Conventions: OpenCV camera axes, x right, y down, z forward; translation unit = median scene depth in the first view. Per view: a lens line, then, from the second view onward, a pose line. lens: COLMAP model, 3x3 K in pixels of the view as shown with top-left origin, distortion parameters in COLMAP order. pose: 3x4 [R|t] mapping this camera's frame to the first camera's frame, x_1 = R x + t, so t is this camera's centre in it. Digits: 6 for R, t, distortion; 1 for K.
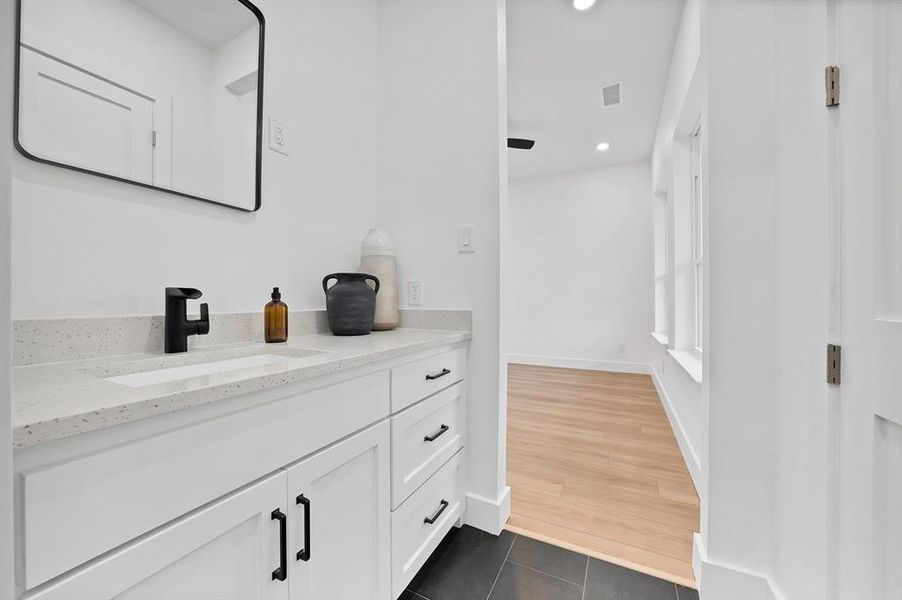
lens RADIAL K [[332.7, 0, 452.4], [0, 332.7, 297.8], [0, 0, 1]] dist [-0.020925, -0.000041]
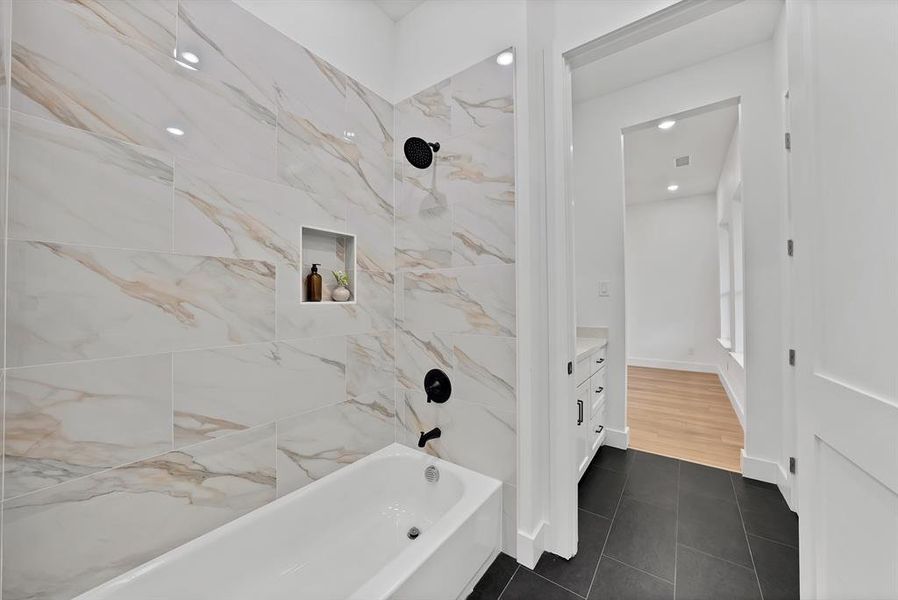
lens RADIAL K [[331.2, 0, 450.4], [0, 331.2, 297.8], [0, 0, 1]] dist [-0.020925, -0.000041]
pose [[0.989098, -0.007571, -0.147061, -0.305880], [0.006832, 0.999961, -0.005530, -0.070773], [0.147097, 0.004465, 0.989112, -0.532411]]
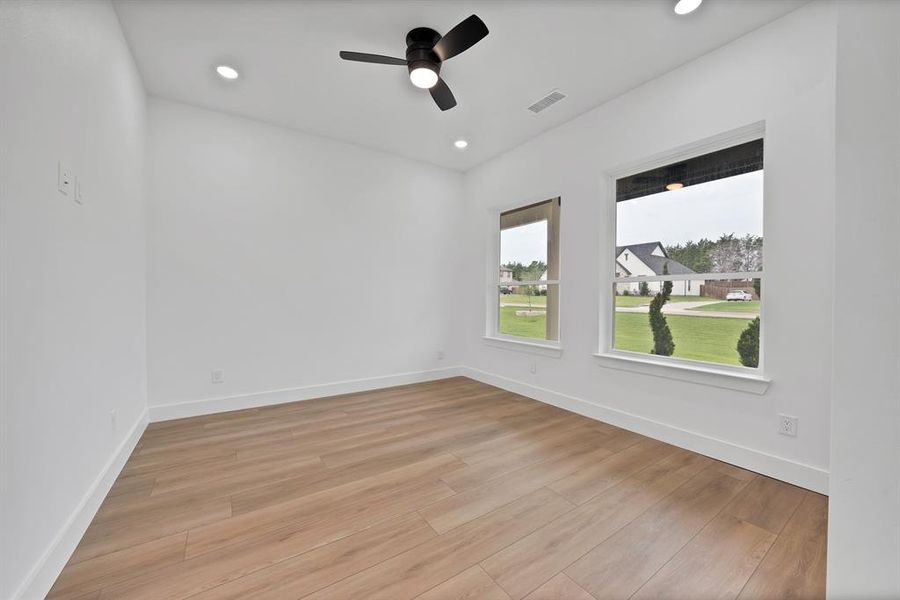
lens RADIAL K [[332.0, 0, 451.4], [0, 332.0, 297.8], [0, 0, 1]] dist [-0.020925, -0.000041]
pose [[0.493611, -0.003889, 0.869674, -0.605533], [-0.002669, 0.999979, 0.005987, -0.043784], [-0.869679, -0.005277, 0.493590, 0.887757]]
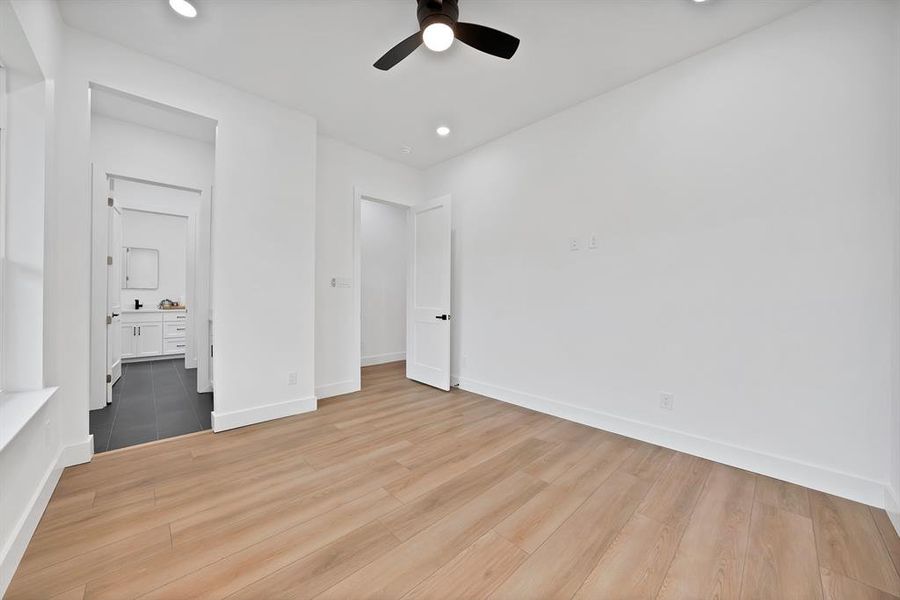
lens RADIAL K [[314.8, 0, 450.0], [0, 314.8, 300.0], [0, 0, 1]] dist [-0.000684, -0.000024]
pose [[-0.326851, -0.000111, -0.945076, 0.842062], [-0.005209, 0.999985, 0.001684, -0.055968], [0.945061, 0.005473, -0.326847, 1.681257]]
